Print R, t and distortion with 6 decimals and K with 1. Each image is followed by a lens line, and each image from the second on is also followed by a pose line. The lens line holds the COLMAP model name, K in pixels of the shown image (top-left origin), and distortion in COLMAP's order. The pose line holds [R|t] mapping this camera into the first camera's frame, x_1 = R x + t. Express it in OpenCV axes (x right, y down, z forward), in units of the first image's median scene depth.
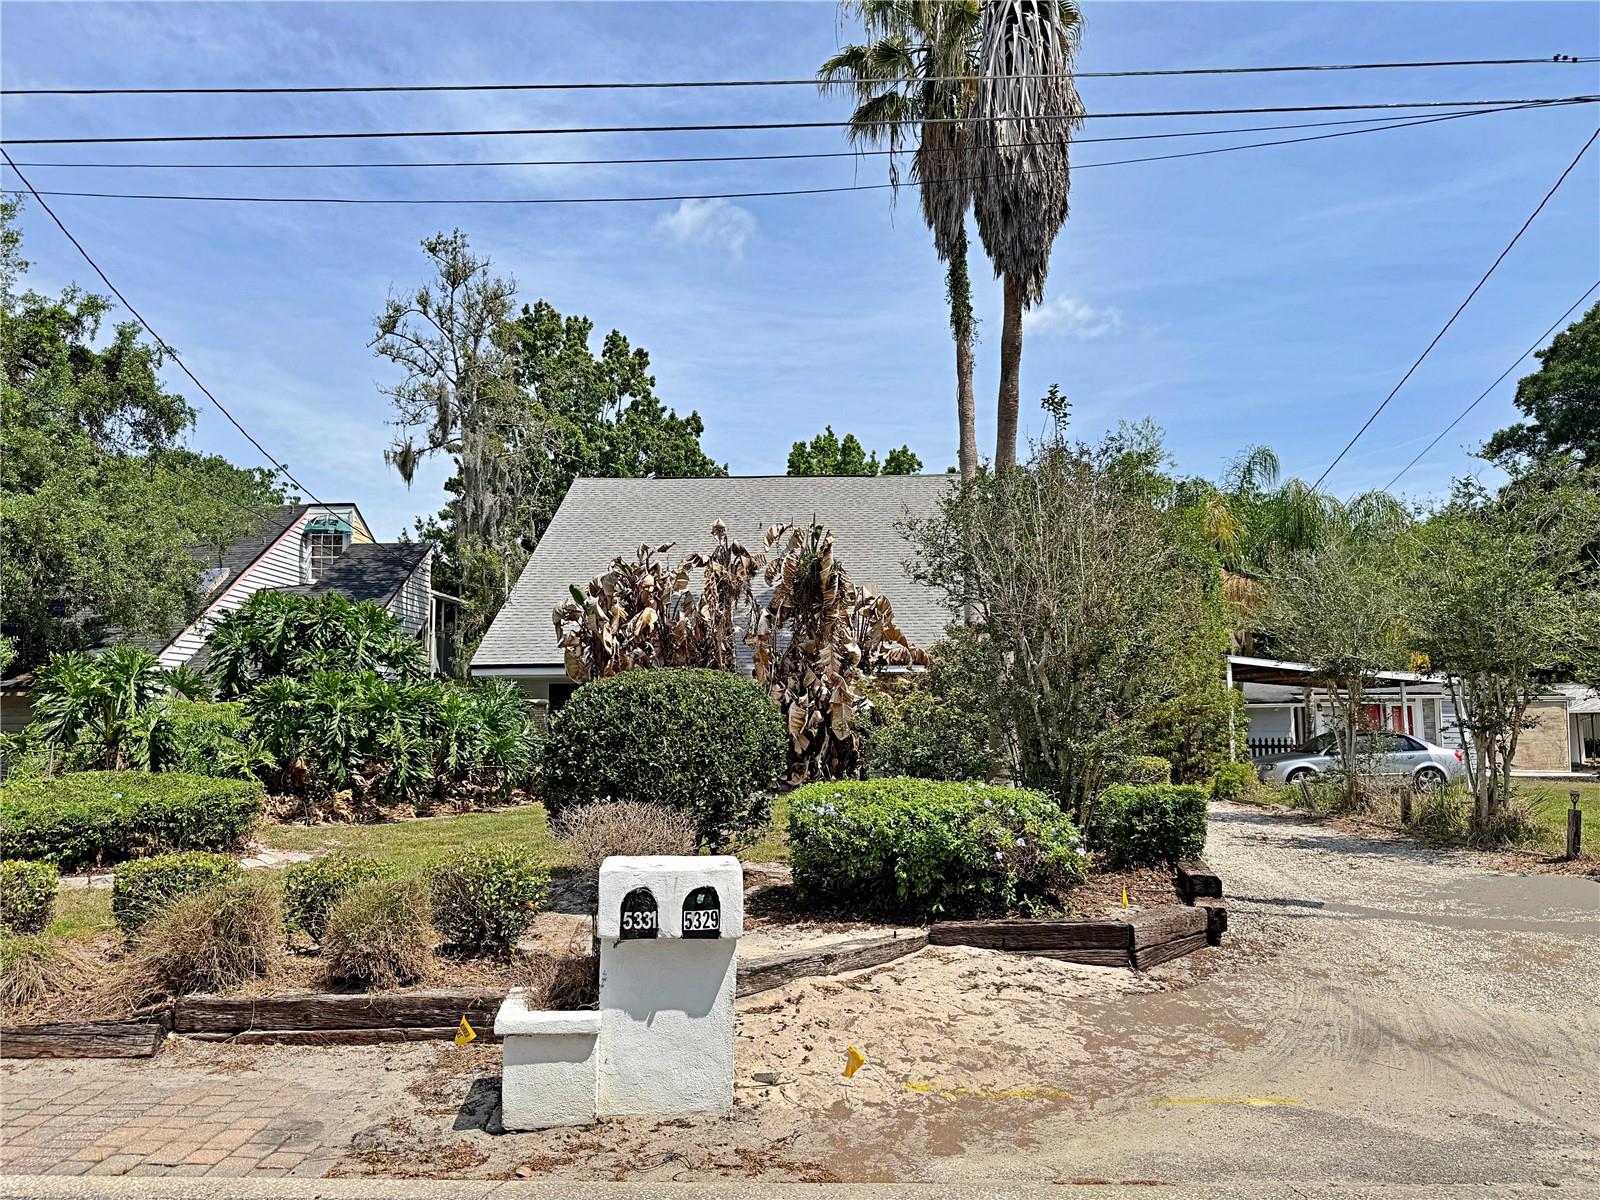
lens RADIAL K [[1194.0, 0, 809.1], [0, 1194.0, 605.8], [0, 0, 1]] dist [0.140743, -0.261825]
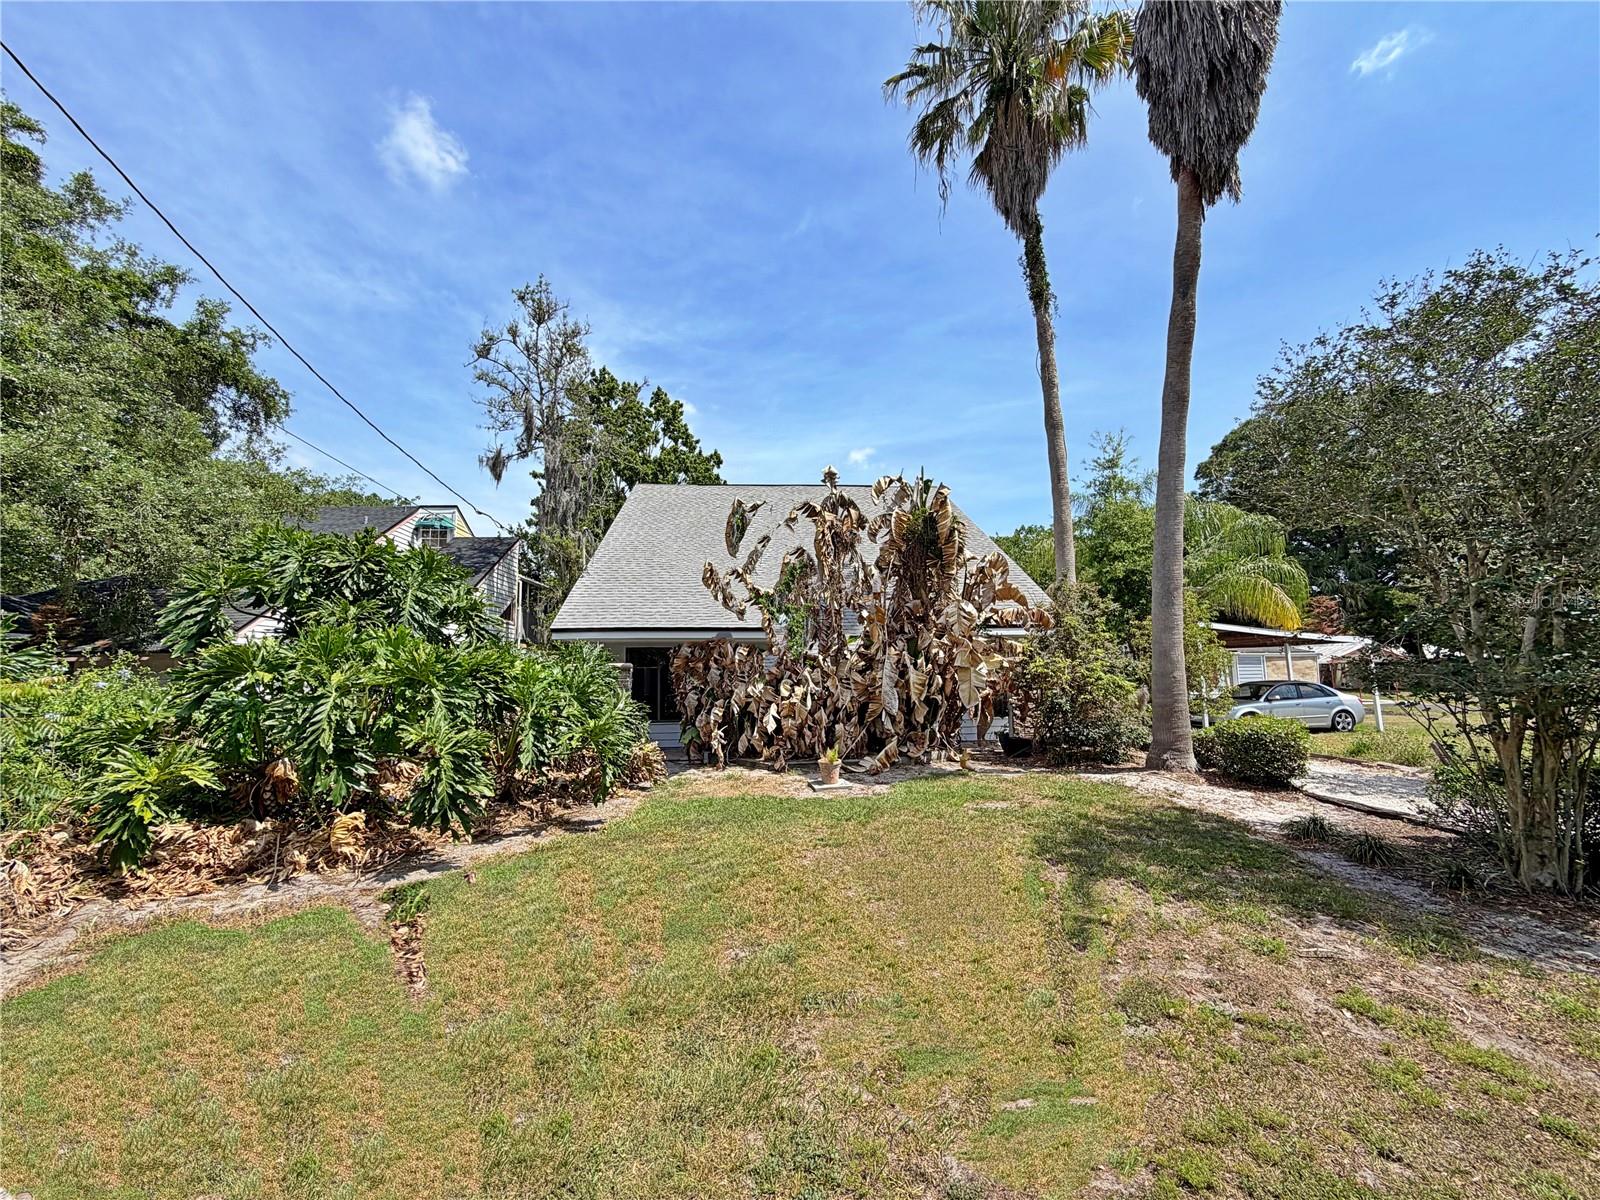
lens RADIAL K [[644.6, 0, 800.0], [0, 644.6, 600.0], [0, 0, 1]] dist [-0.000785, -0.000369]
pose [[0.995118, 0.003119, 0.098640, -0.112731], [-0.002291, 0.999961, -0.008513, 0.026399], [-0.098663, 0.008246, 0.995087, 0.394823]]
